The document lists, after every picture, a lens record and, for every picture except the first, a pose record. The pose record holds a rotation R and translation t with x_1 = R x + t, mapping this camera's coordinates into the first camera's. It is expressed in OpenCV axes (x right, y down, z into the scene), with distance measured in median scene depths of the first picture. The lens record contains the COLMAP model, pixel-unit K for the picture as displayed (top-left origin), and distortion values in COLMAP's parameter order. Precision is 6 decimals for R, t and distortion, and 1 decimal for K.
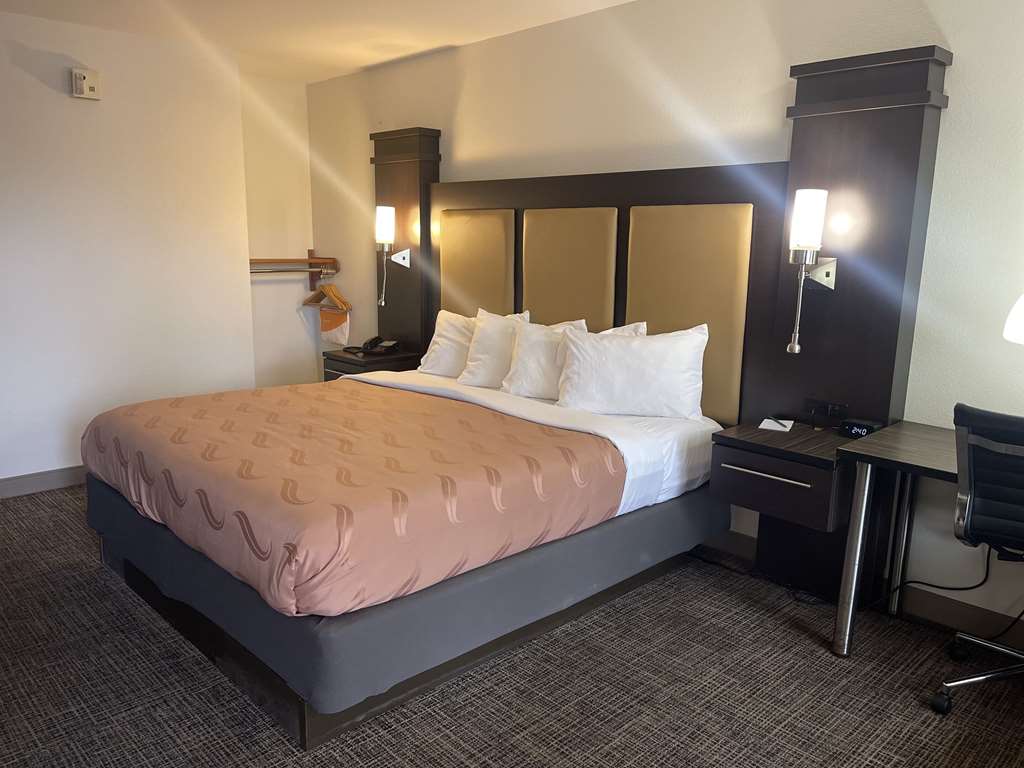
lens RADIAL K [[768.6, 0, 512.0], [0, 768.6, 384.0], [0, 0, 1]] dist [0.007263, -0.047353]
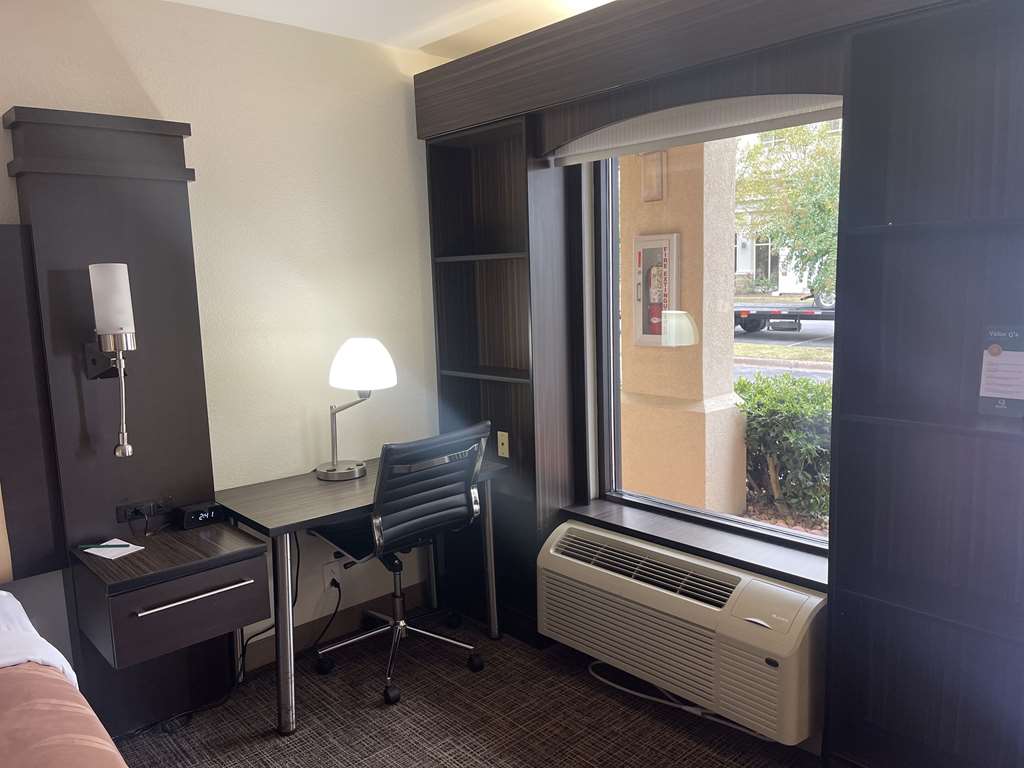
lens RADIAL K [[768.6, 0, 512.0], [0, 768.6, 384.0], [0, 0, 1]] dist [0.007263, -0.047353]
pose [[0.006571, -0.165198, 0.986239, -0.456407], [0.221946, 0.961901, 0.159642, -0.164636], [-0.975037, 0.217843, 0.042985, 0.582576]]
